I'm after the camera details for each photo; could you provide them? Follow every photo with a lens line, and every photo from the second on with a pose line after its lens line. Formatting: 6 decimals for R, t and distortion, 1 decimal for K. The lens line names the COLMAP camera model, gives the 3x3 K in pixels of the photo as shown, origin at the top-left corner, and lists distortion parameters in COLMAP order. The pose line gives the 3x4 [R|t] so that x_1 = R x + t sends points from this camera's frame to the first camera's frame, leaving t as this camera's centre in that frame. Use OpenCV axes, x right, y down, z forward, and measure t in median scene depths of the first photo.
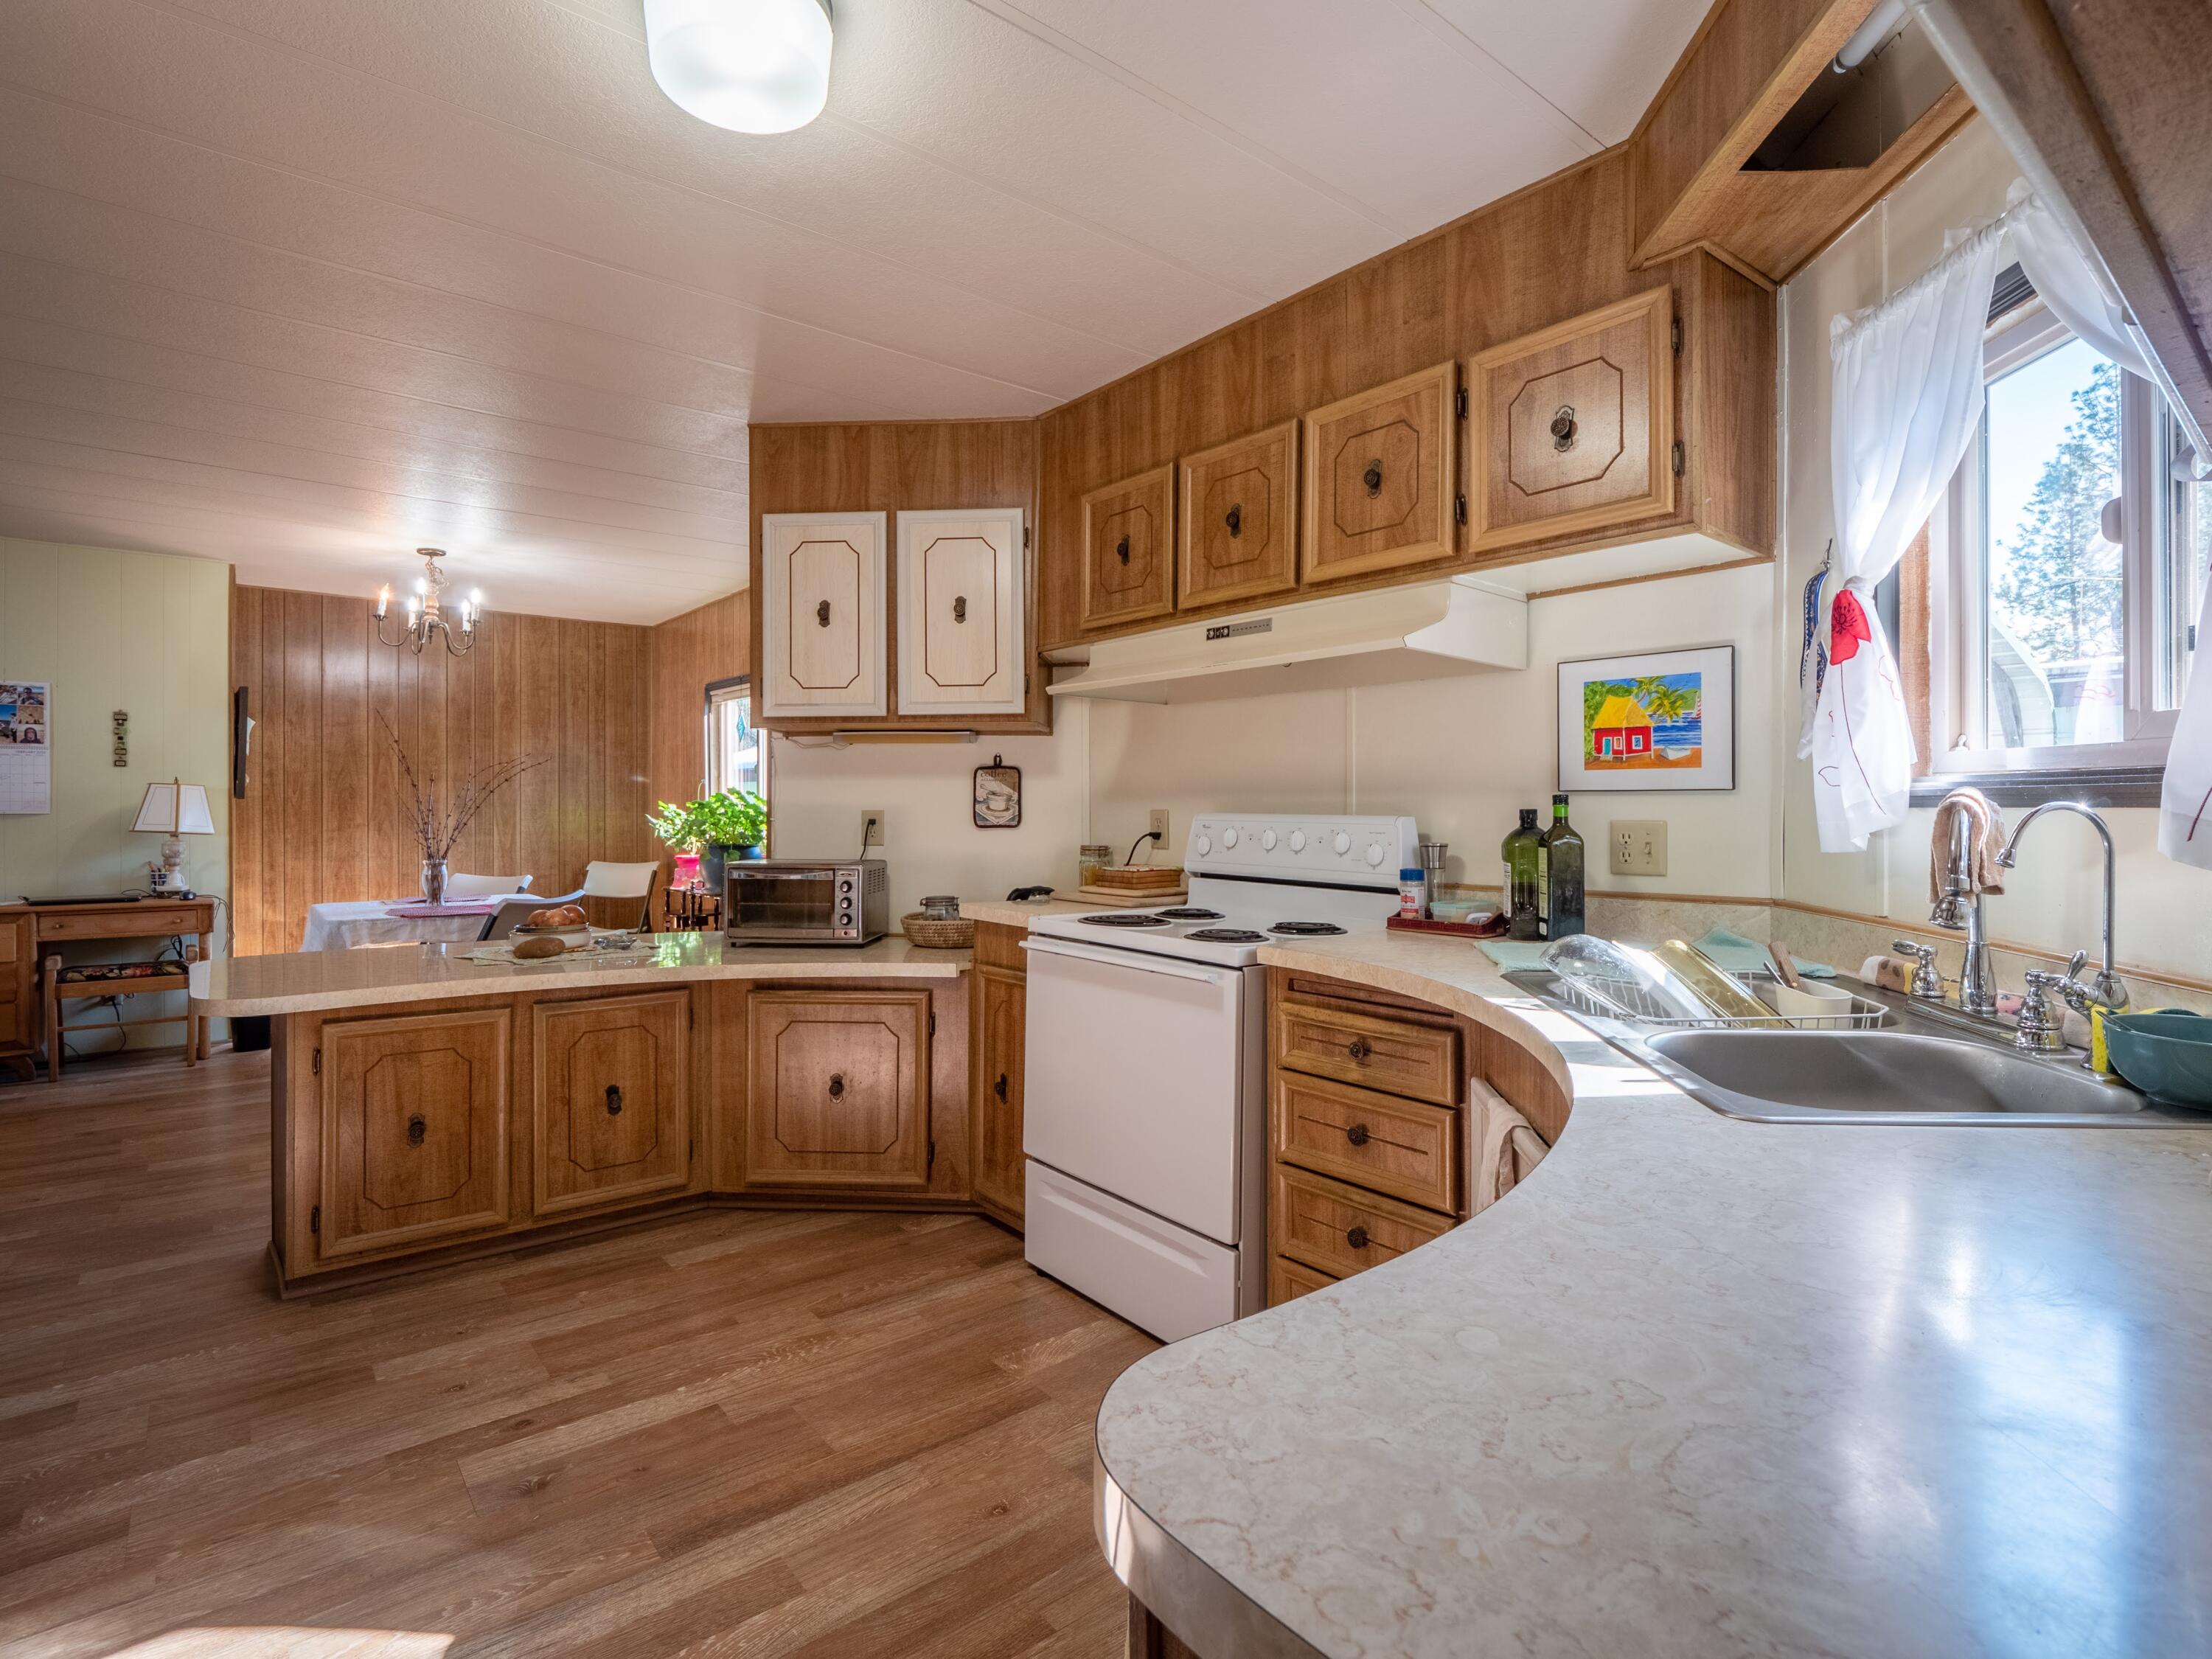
lens RADIAL K [[1080.3, 0, 1105.8], [0, 1080.3, 813.4], [0, 0, 1]] dist [-0.011480, -0.001037]
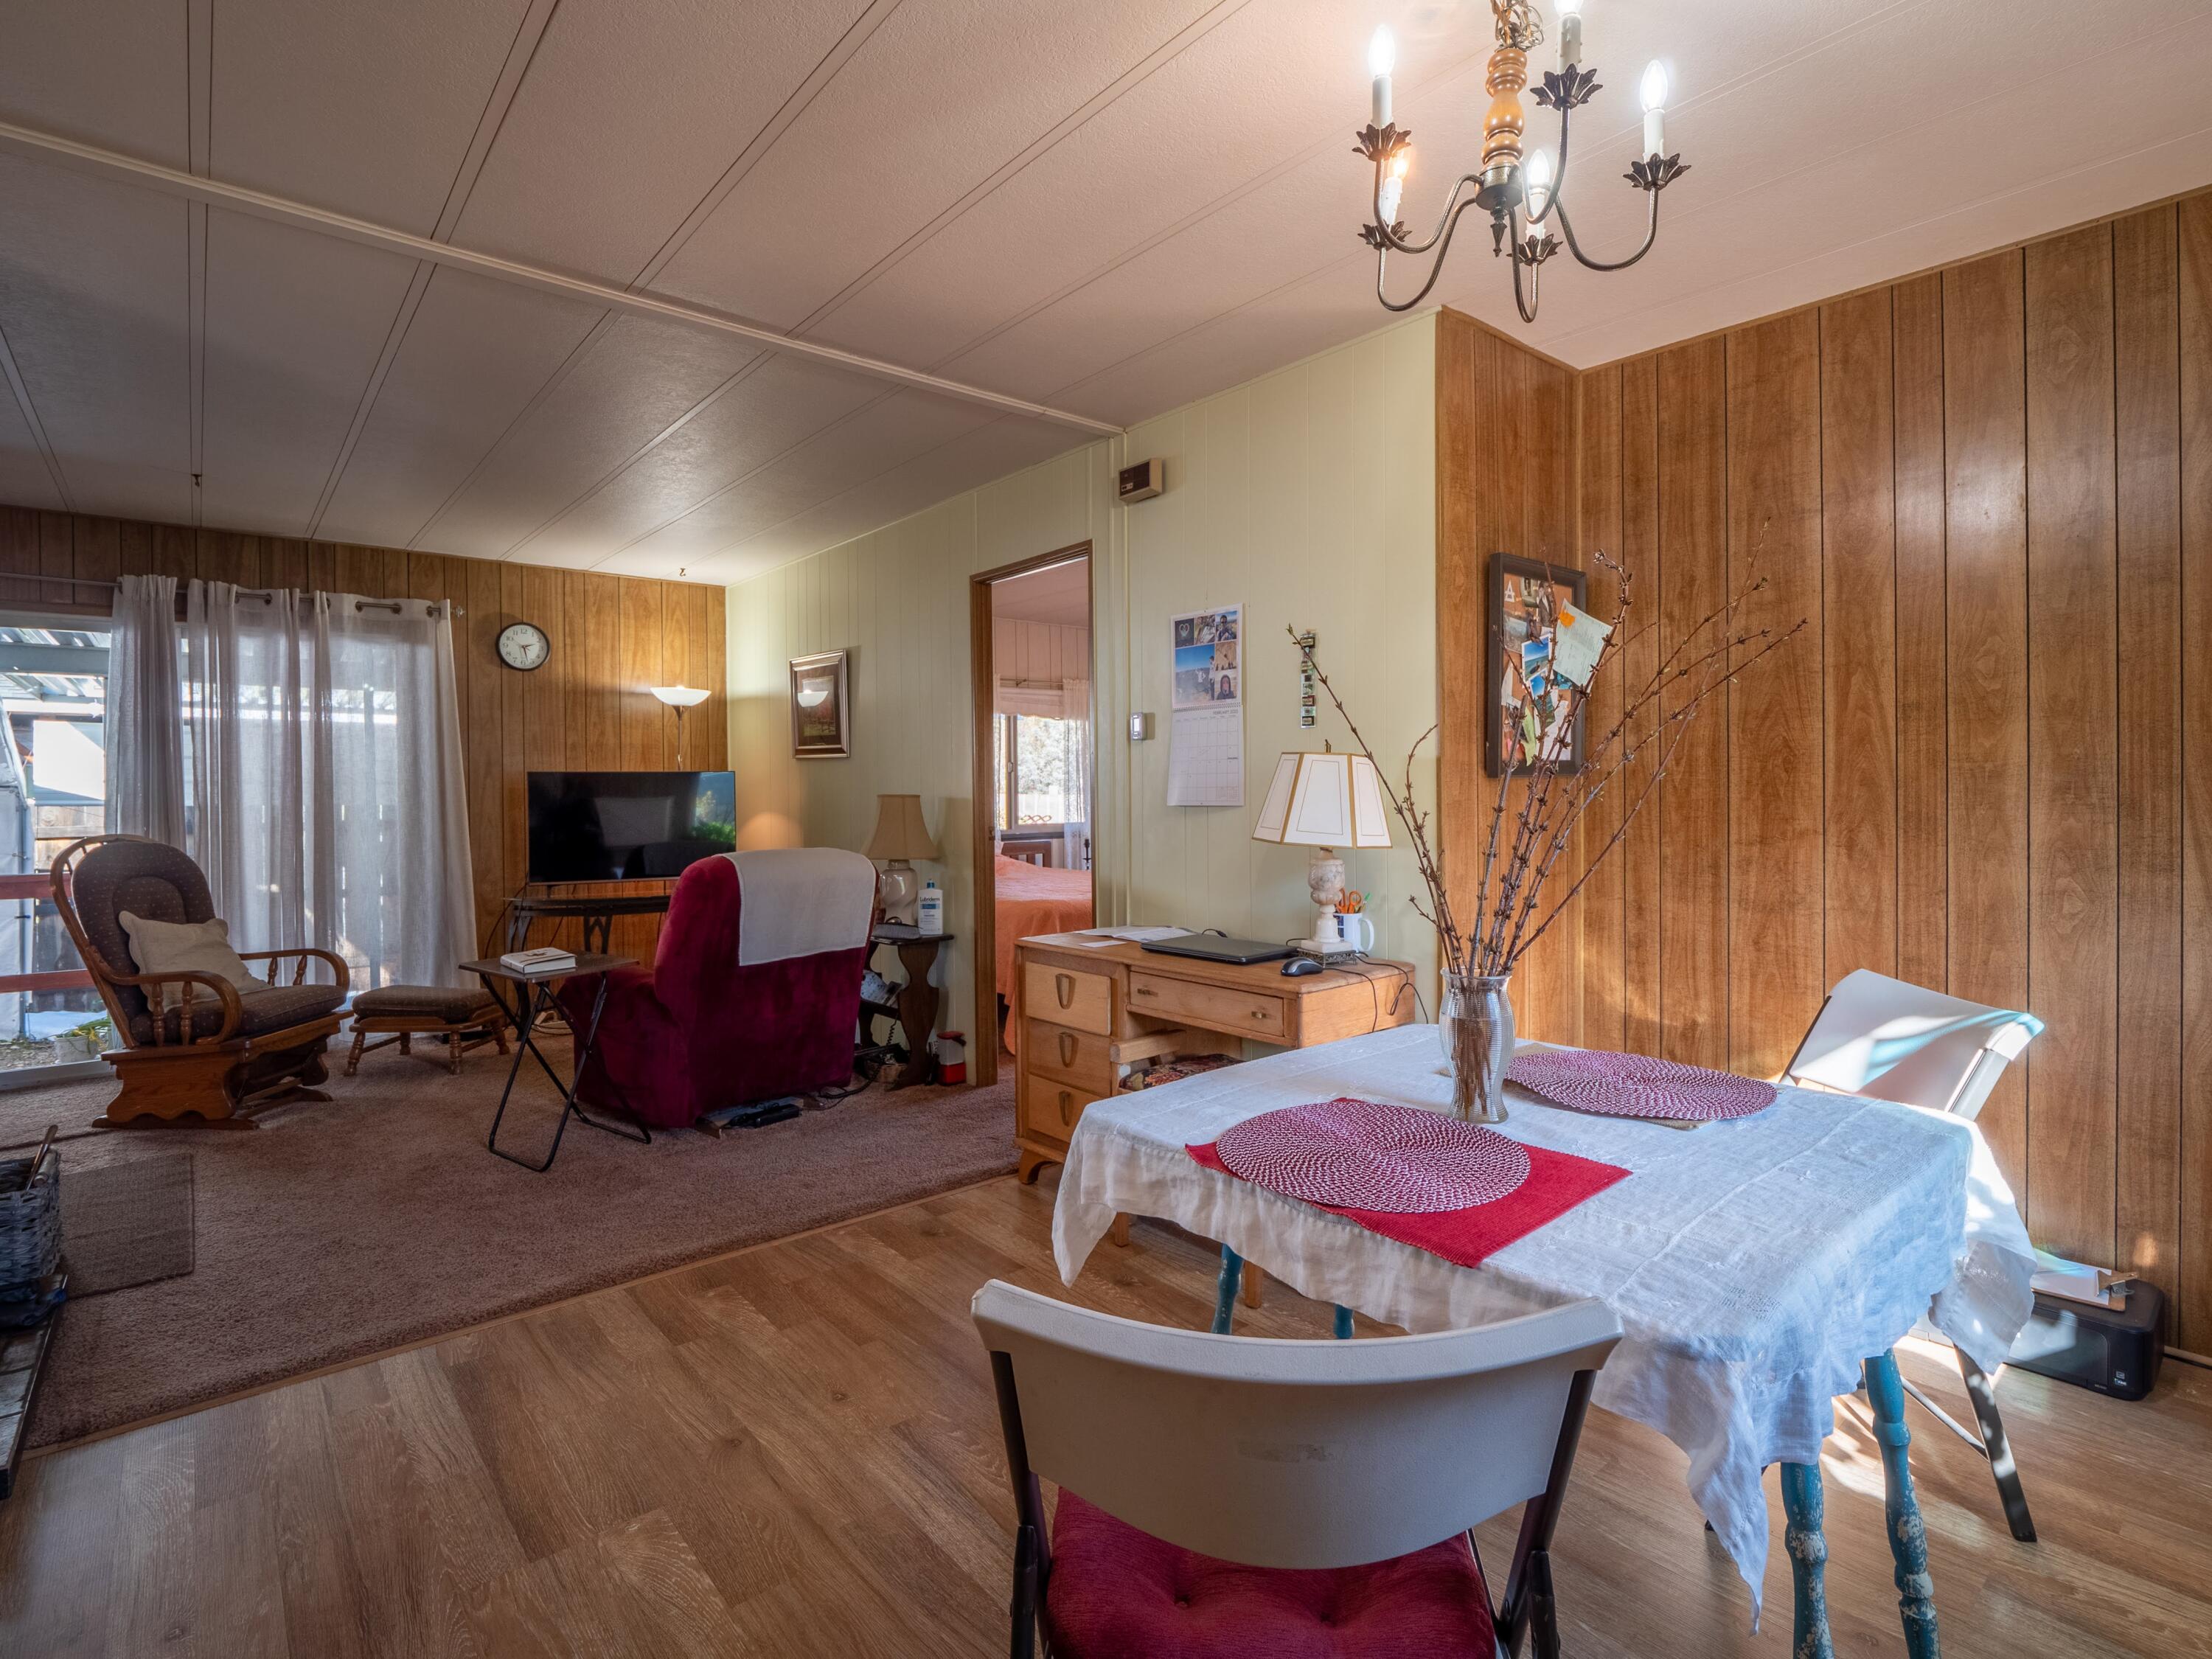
lens RADIAL K [[1080.3, 0, 1107.2], [0, 1080.3, 807.5], [0, 0, 1]] dist [-0.011480, -0.001037]
pose [[0.016624, 0.008545, -0.999825, -0.271166], [0.001111, 0.999963, 0.008564, -0.003412], [0.999861, -0.001254, 0.016614, 0.728335]]
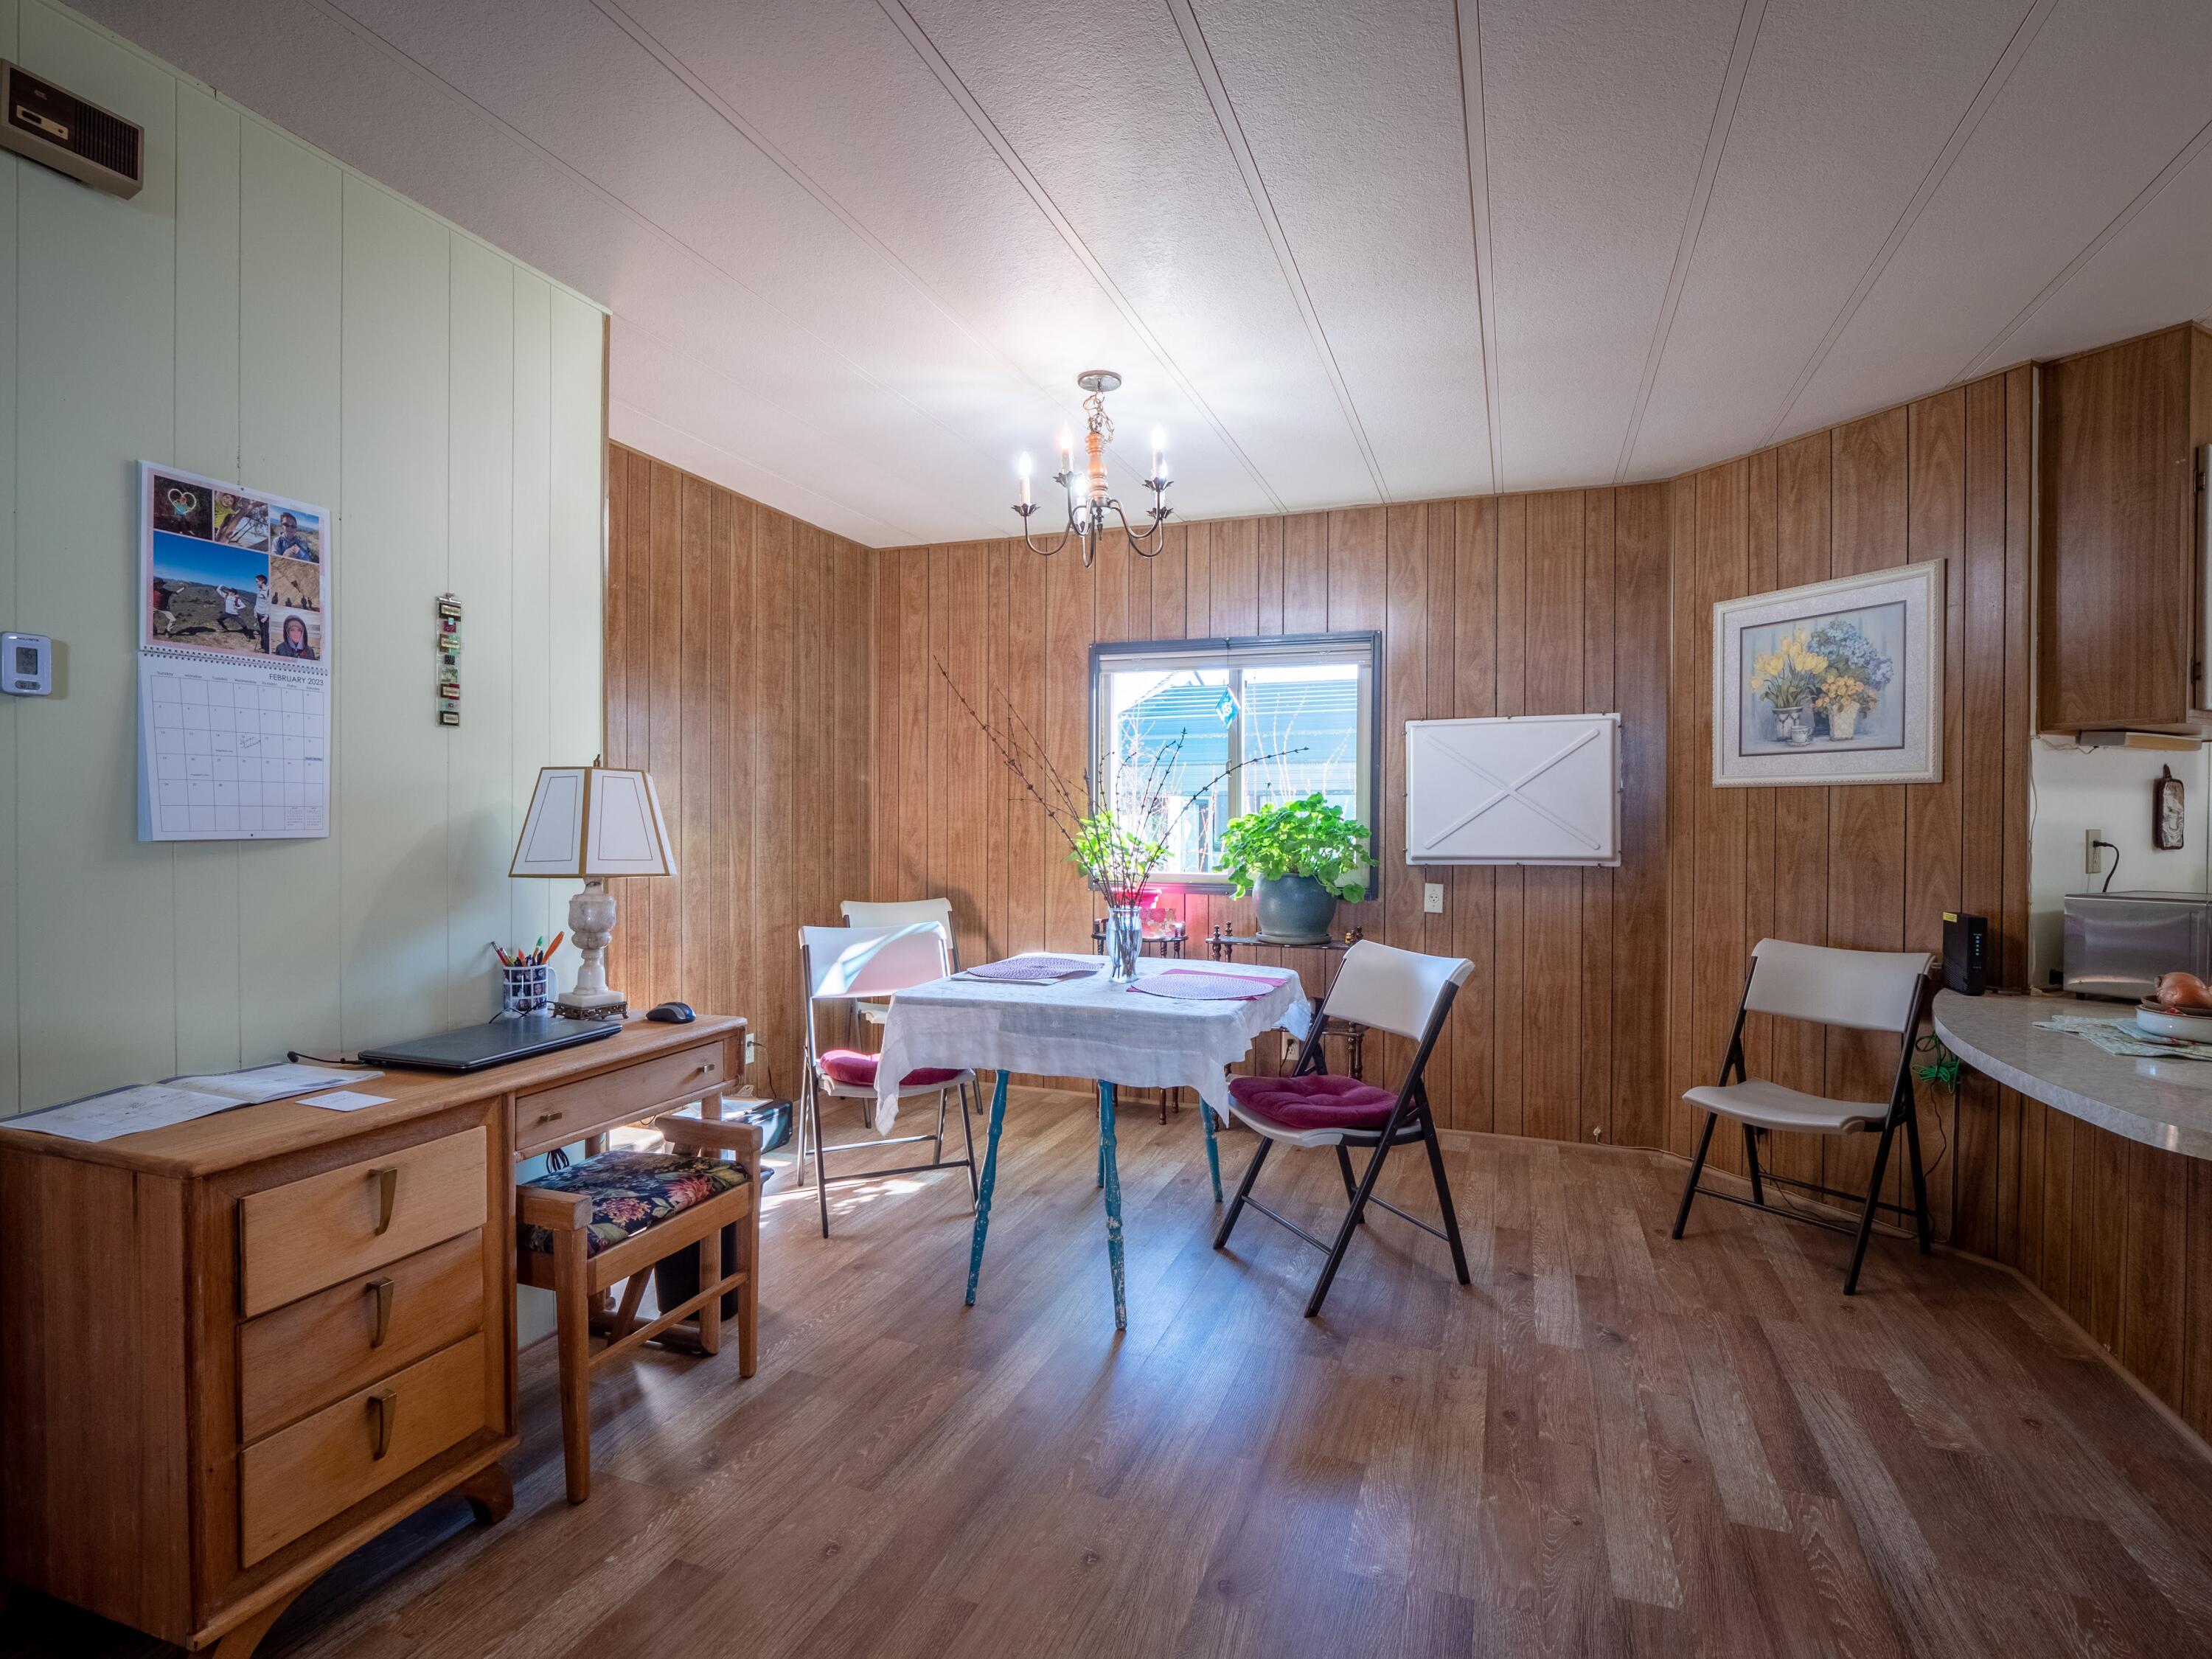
lens RADIAL K [[1080.3, 0, 1126.9], [0, 1080.3, 834.8], [0, 0, 1]] dist [-0.011480, -0.001037]
pose [[0.858784, -0.006710, 0.512294, -0.754603], [-0.000175, 0.999910, 0.013389, -0.004621], [-0.512338, -0.011588, 0.858706, 0.402186]]
